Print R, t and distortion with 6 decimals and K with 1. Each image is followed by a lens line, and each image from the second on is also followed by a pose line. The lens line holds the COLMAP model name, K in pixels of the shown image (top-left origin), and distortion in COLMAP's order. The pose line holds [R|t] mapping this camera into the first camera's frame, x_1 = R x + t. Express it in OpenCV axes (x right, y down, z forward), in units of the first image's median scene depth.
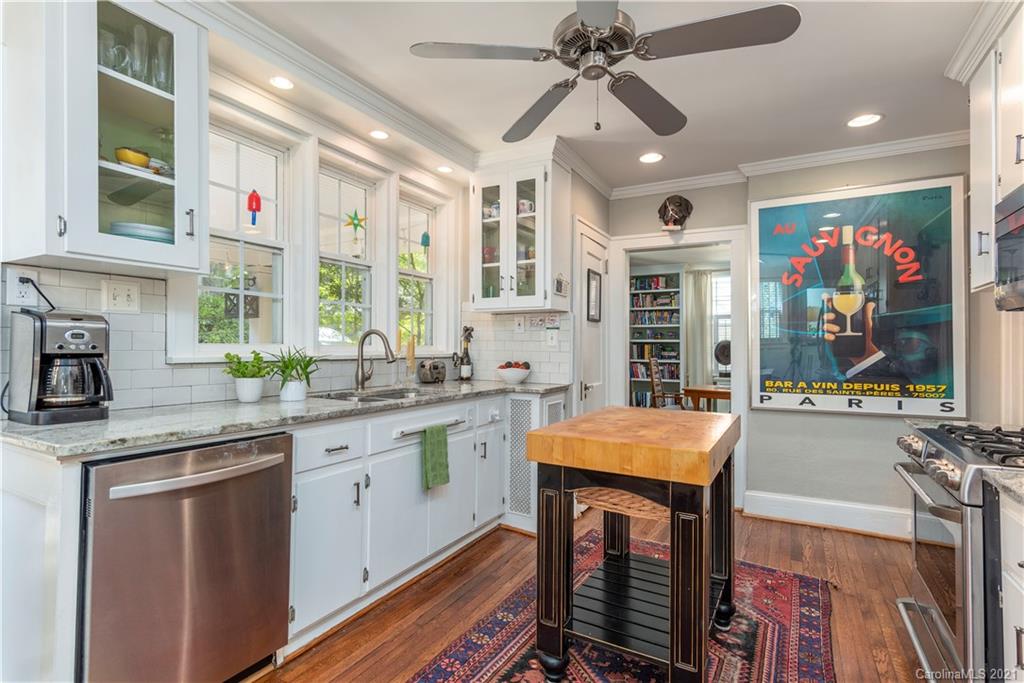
lens RADIAL K [[505.3, 0, 494.9], [0, 505.3, 335.6], [0, 0, 1]] dist [0.000981, -0.000063]
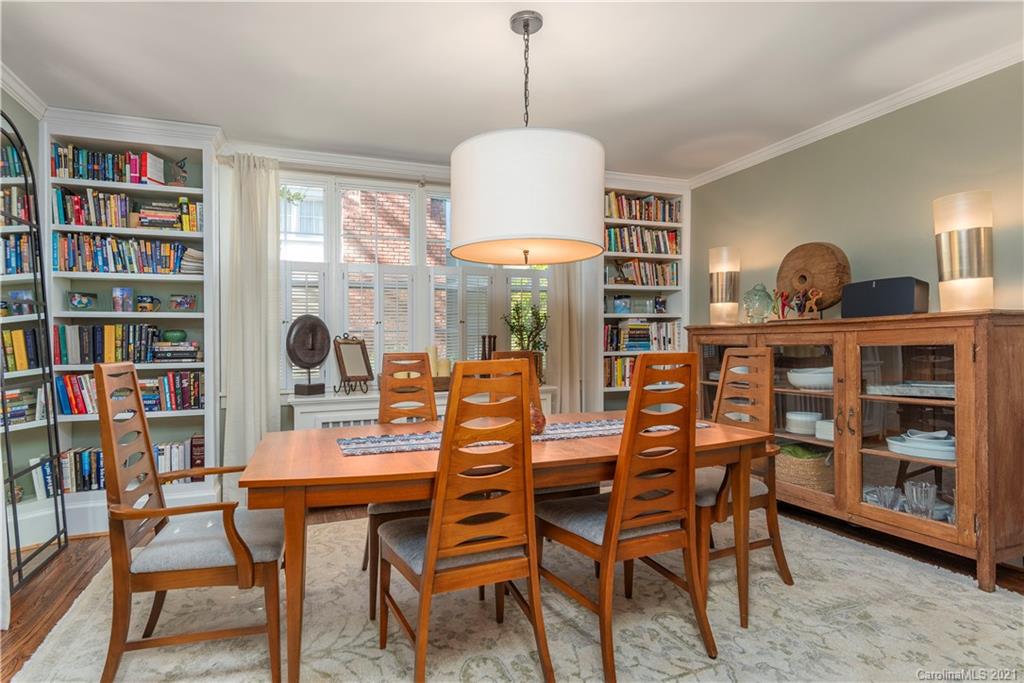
lens RADIAL K [[505.3, 0, 494.9], [0, 505.3, 335.6], [0, 0, 1]] dist [0.000981, -0.000063]
pose [[0.636540, -0.002551, 0.771240, 0.442493], [-0.002525, 0.999982, 0.005392, 0.054284], [-0.771240, -0.005380, 0.636522, 1.231563]]
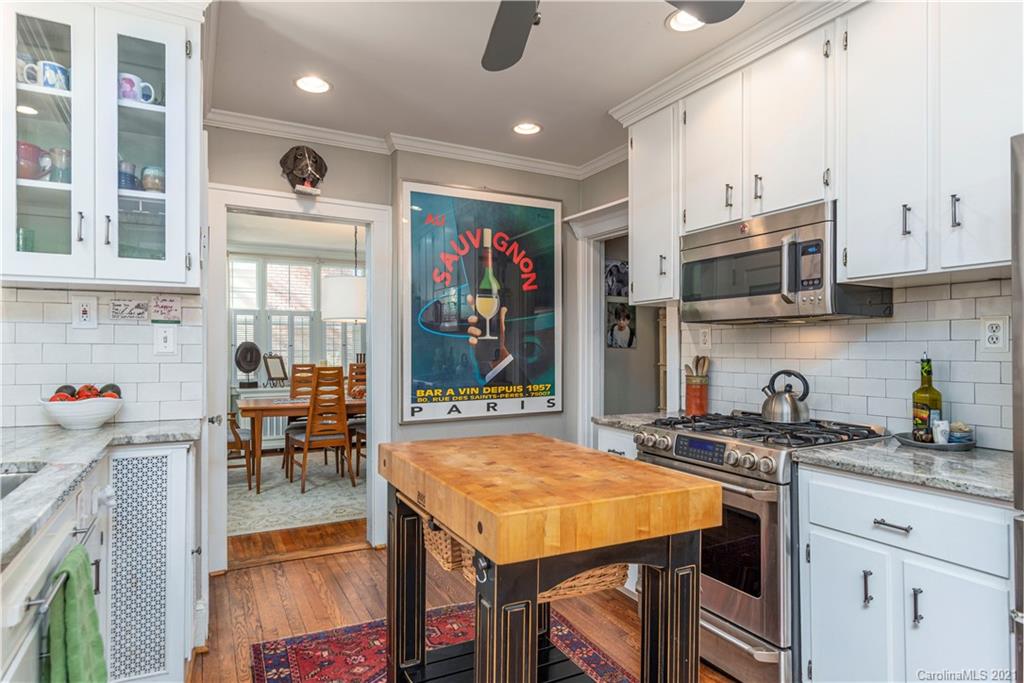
lens RADIAL K [[587.6, 0, 512.0], [0, 587.6, 341.5], [0, 0, 1]] dist [-0.000318, -0.000796]
pose [[0.525913, 0.005102, 0.850523, -0.248817], [-0.014962, 0.999883, 0.003254, -0.000349], [-0.850407, -0.014437, 0.525928, 0.339141]]
